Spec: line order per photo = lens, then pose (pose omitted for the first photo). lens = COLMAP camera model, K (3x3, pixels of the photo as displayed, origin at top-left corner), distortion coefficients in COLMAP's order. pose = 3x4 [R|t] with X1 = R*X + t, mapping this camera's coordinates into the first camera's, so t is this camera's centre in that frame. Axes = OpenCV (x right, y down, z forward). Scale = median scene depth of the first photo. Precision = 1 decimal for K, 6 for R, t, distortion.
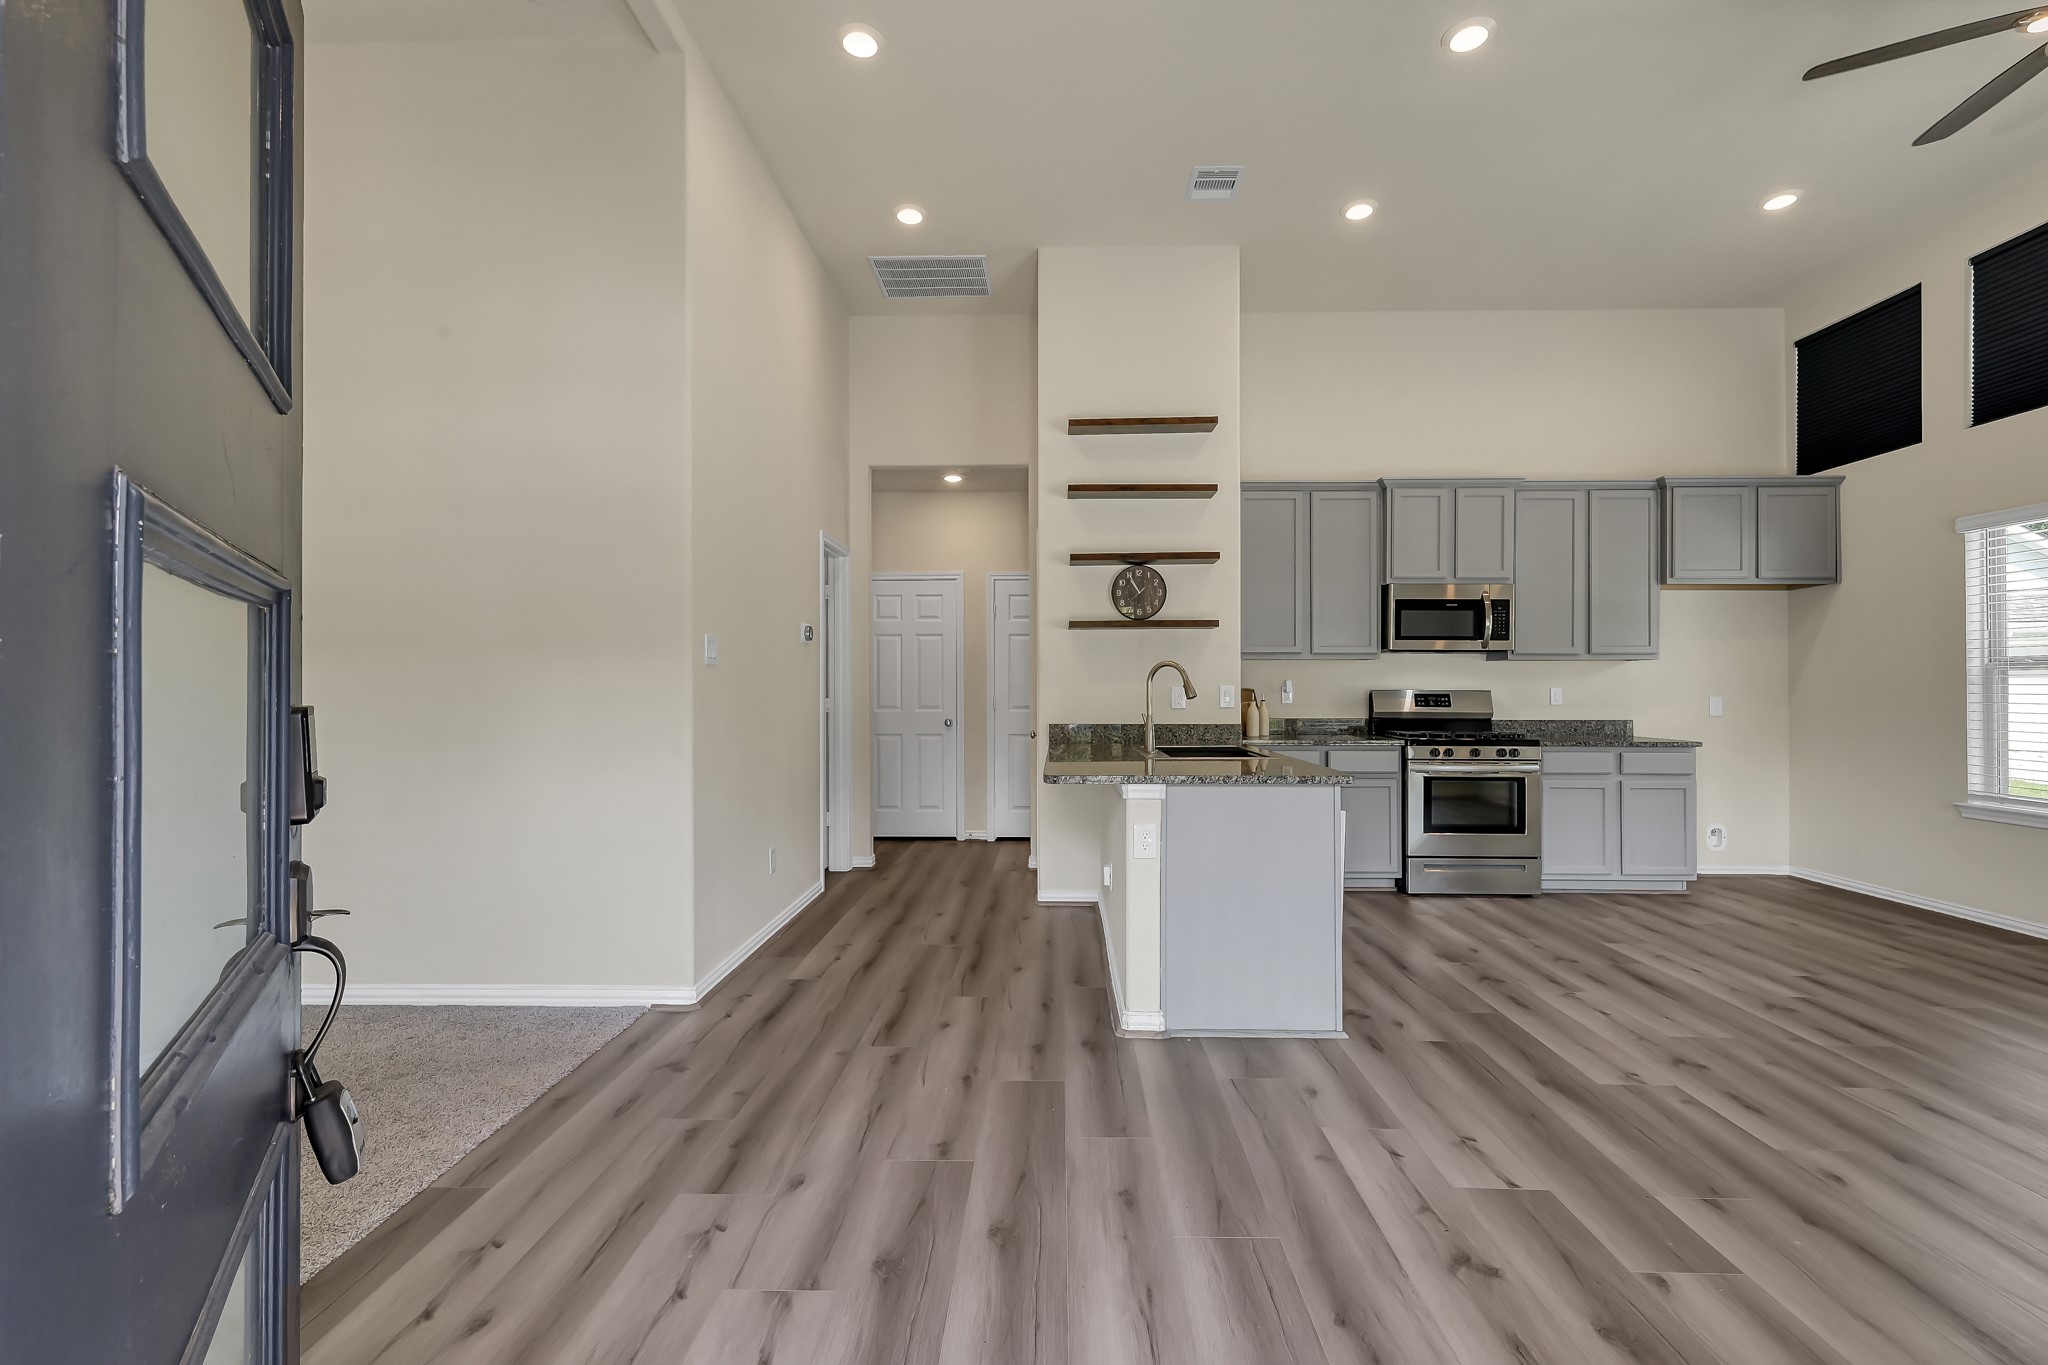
lens RADIAL K [[906.5, 0, 1027.7], [0, 906.5, 683.5], [0, 0, 1]] dist [-0.000632, 0.000944]
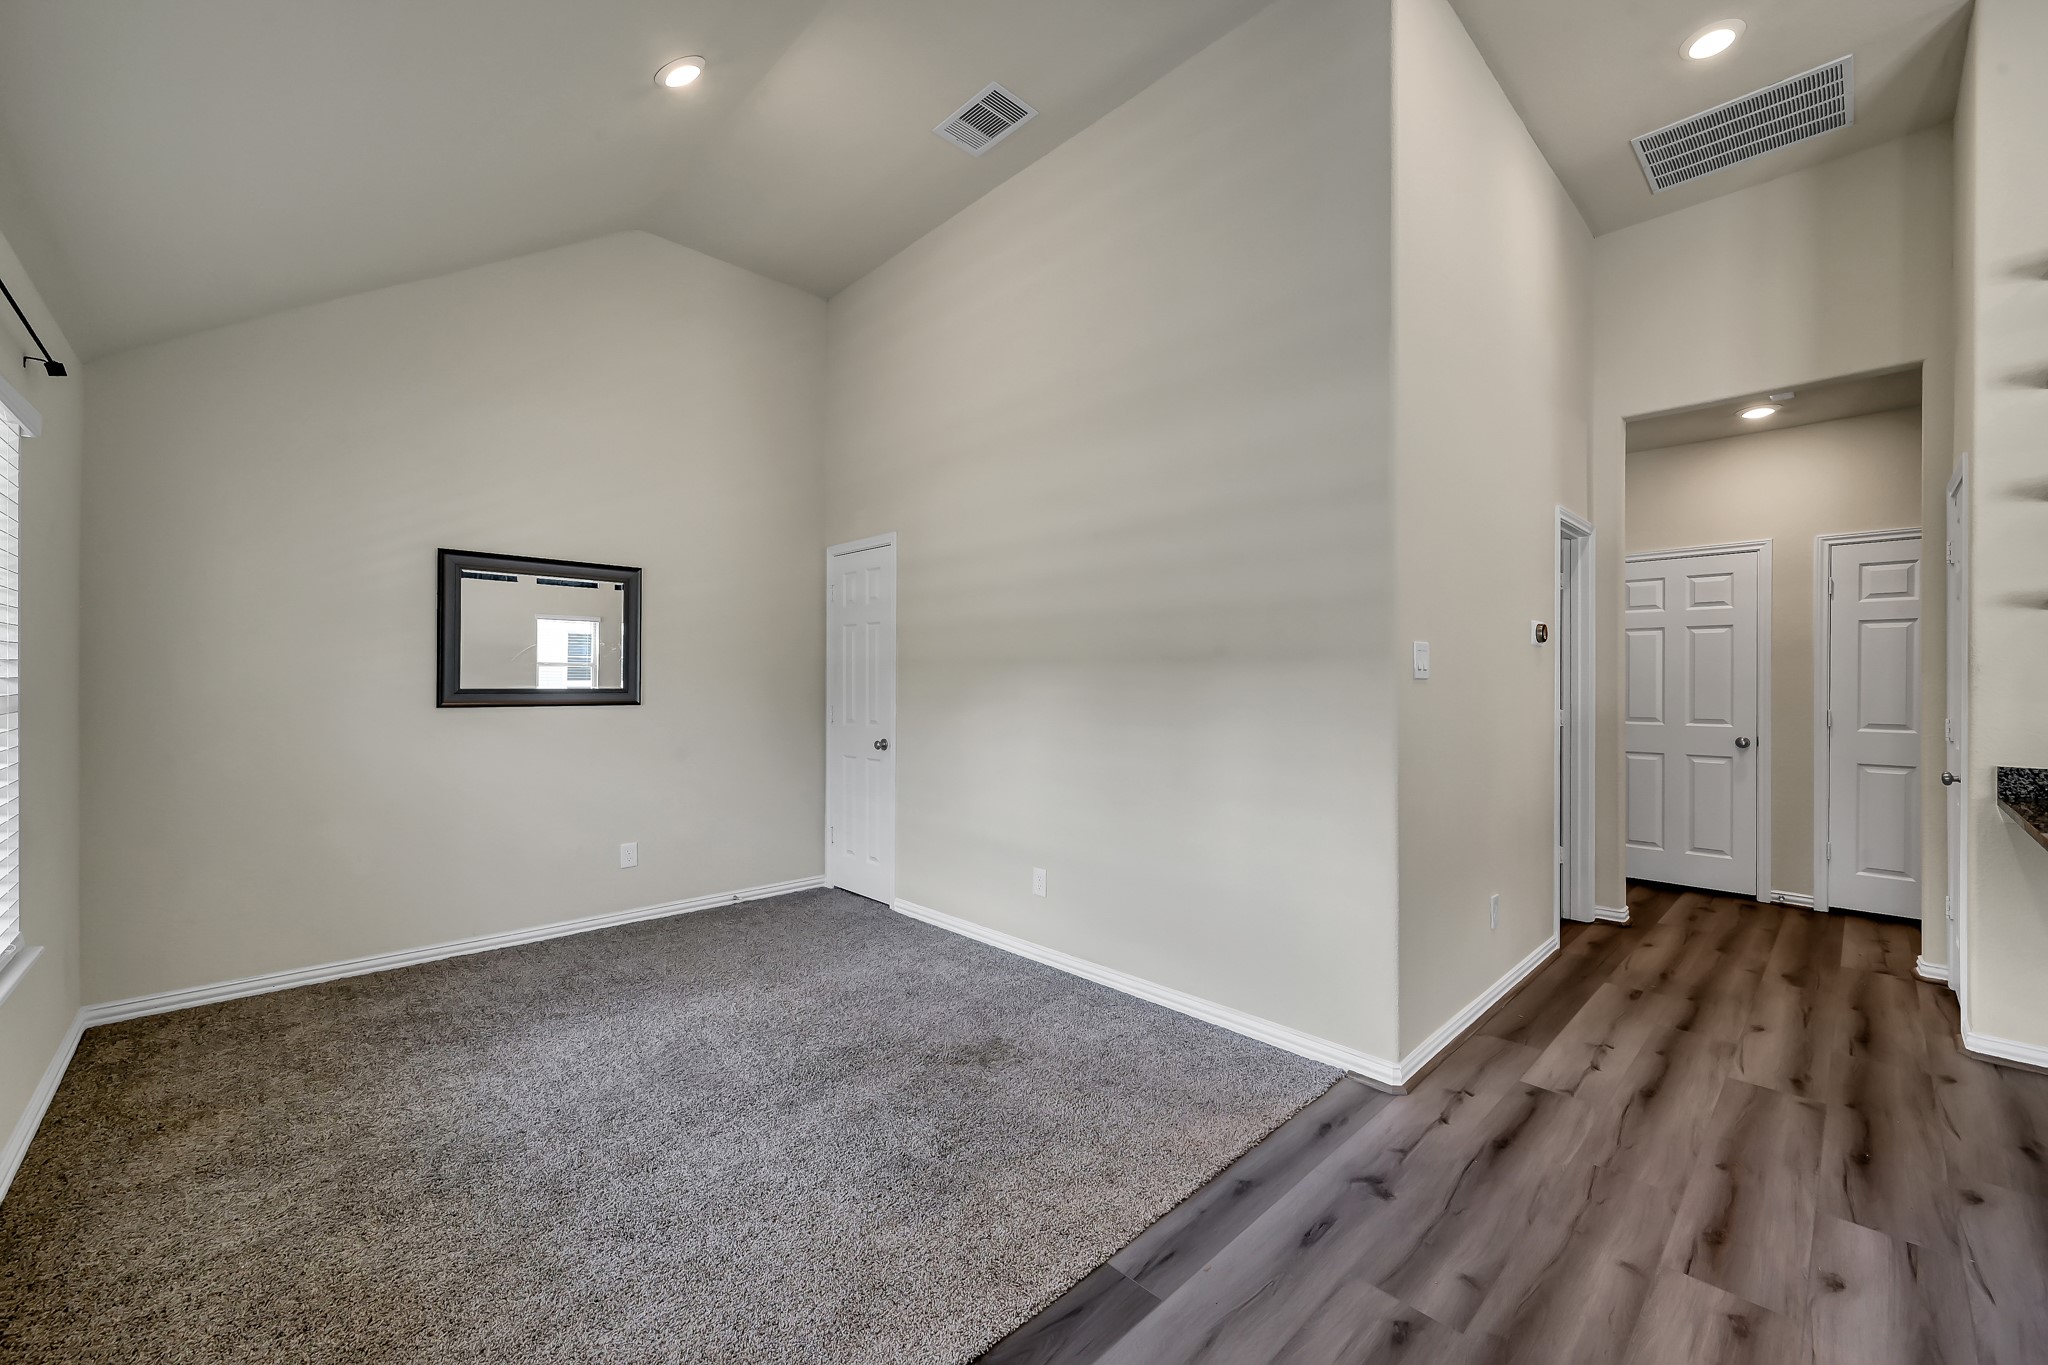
lens RADIAL K [[806.6, 0, 1033.4], [0, 806.6, 682.8], [0, 0, 1]] dist [-0.002036, 0.000995]
pose [[0.719145, 0.005148, -0.694841, -0.066382], [-0.000717, 0.999978, 0.006666, -0.014911], [0.694860, -0.004295, 0.719132, 0.160711]]
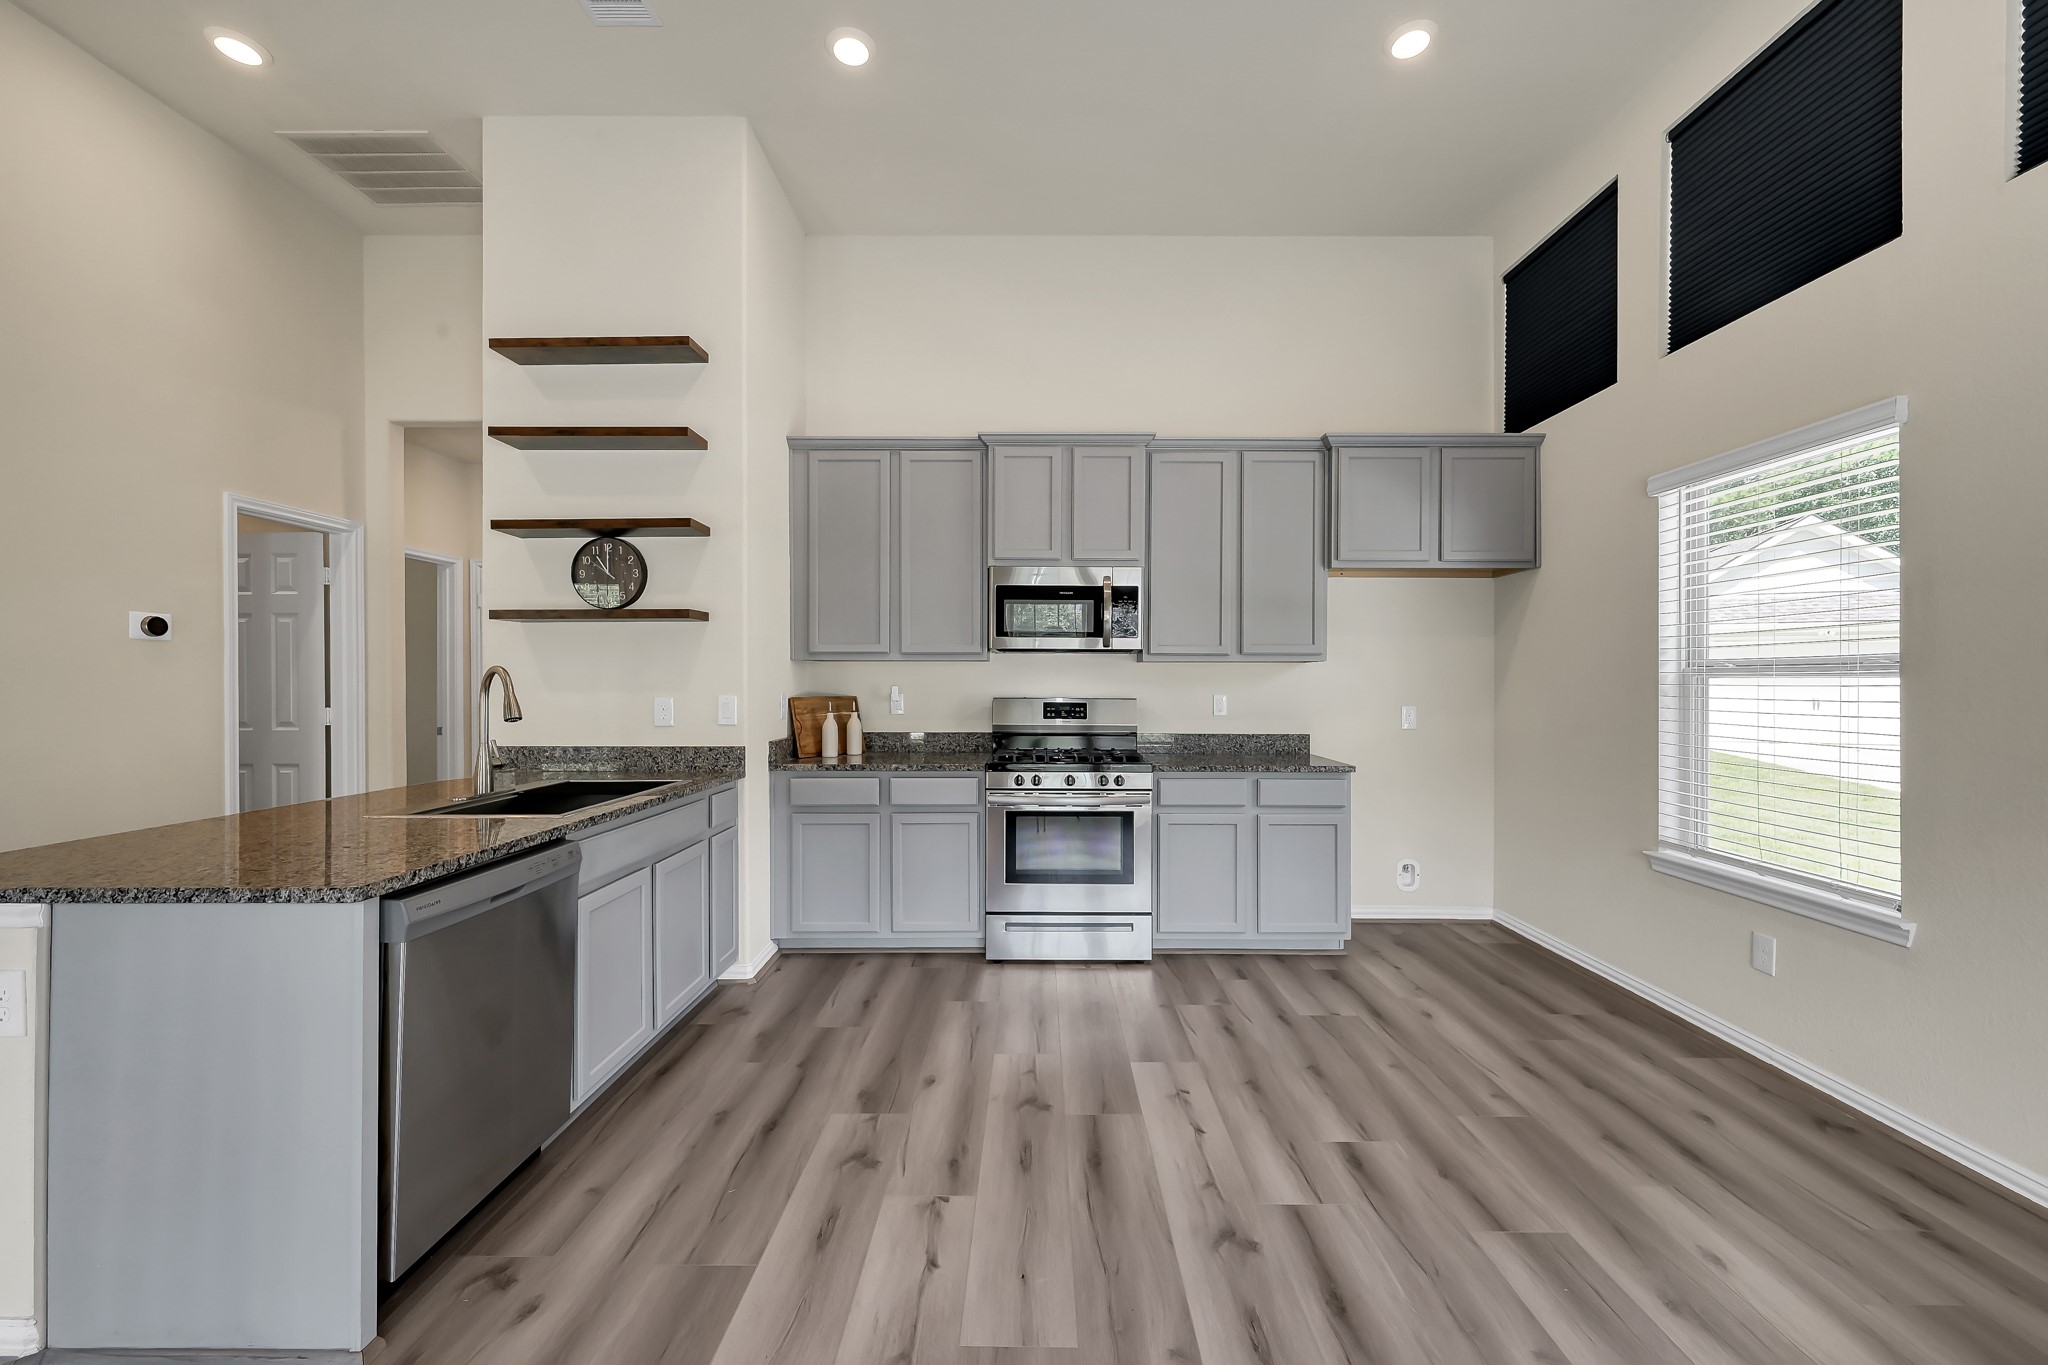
lens RADIAL K [[806.6, 0, 1031.8], [0, 806.6, 683.9], [0, 0, 1]] dist [-0.002036, 0.000995]
pose [[0.999666, 0.000265, 0.025827, 0.458675], [-0.000499, 0.999959, 0.009030, -0.013986], [-0.025823, -0.009040, 0.999626, 0.315603]]
